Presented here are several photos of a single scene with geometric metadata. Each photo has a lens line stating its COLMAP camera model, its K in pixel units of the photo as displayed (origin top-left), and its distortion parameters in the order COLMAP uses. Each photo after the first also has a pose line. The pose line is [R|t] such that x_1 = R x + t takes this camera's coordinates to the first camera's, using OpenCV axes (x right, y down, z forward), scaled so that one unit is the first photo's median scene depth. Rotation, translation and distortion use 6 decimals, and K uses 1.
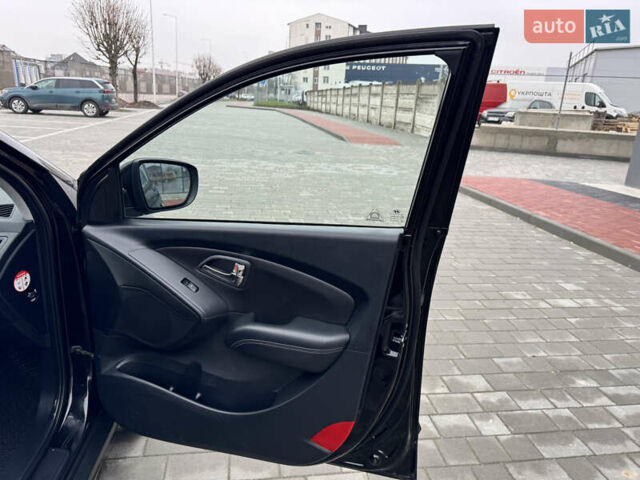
lens RADIAL K [[463.1, 0, 320.0], [0, 463.1, 240.0], [0, 0, 1]] dist [0.039113, -0.042358]
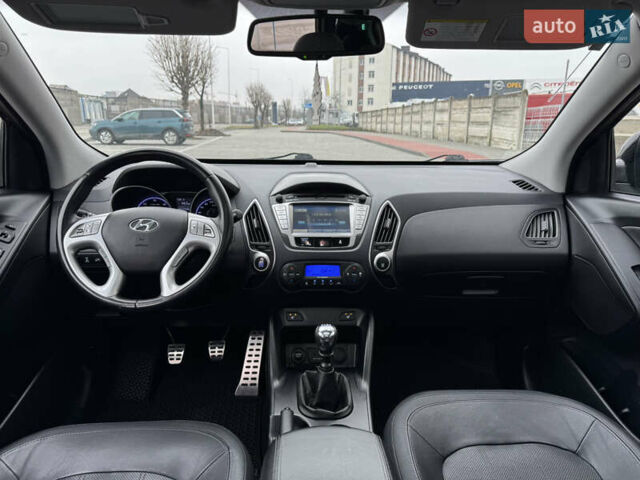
lens RADIAL K [[465.7, 0, 320.7], [0, 465.7, 243.5], [0, 0, 1]] dist [0.009264, -0.004246]
pose [[0.995772, -0.023348, -0.088839, -0.060436], [0.019821, 0.998988, -0.040379, 0.004927], [0.089692, 0.038447, 0.995227, -0.000096]]
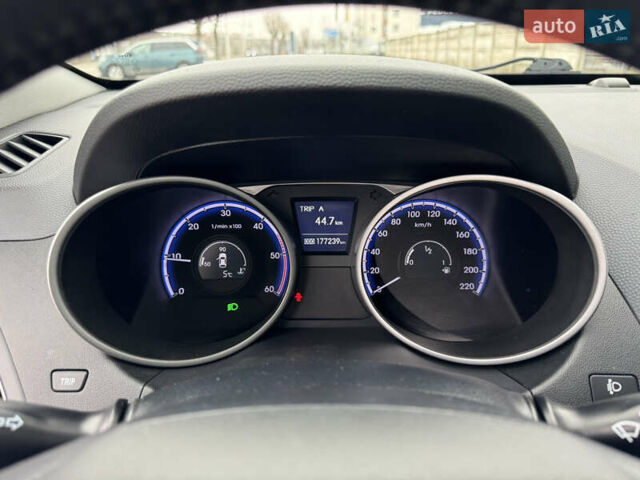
lens RADIAL K [[488.2, 0, 320.2], [0, 488.2, 230.6], [0, 0, 1]] dist [-0.049965, -0.001473]
pose [[0.990561, -0.022036, -0.135291, -0.078624], [0.029784, 0.998014, 0.055509, -0.002739], [0.133799, -0.059015, 0.989250, 0.035255]]
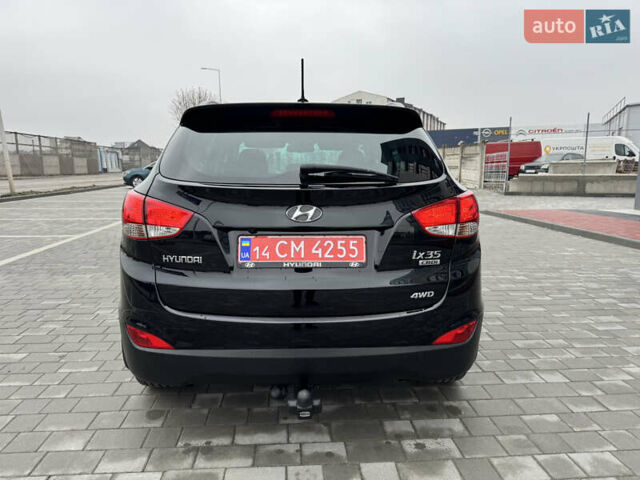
lens RADIAL K [[463.1, 0, 320.0], [0, 463.1, 240.0], [0, 0, 1]] dist [0.039113, -0.042358]
pose [[0.994733, -0.043502, -0.092810, -0.040013], [0.029932, 0.989286, -0.142891, 0.049752], [0.098032, 0.139360, 0.985377, -0.140222]]
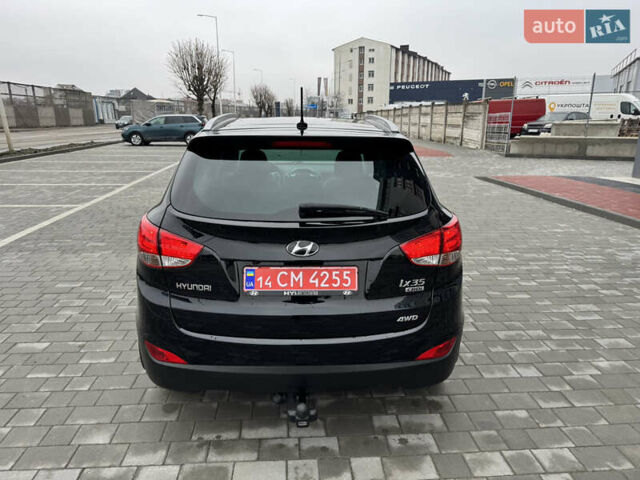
lens RADIAL K [[463.1, 0, 320.0], [0, 463.1, 240.0], [0, 0, 1]] dist [0.039113, -0.042358]
pose [[0.994944, -0.027601, -0.096565, -0.038041], [0.023745, 0.998883, -0.040855, 0.036017], [0.097585, 0.038355, 0.994488, -0.150284]]
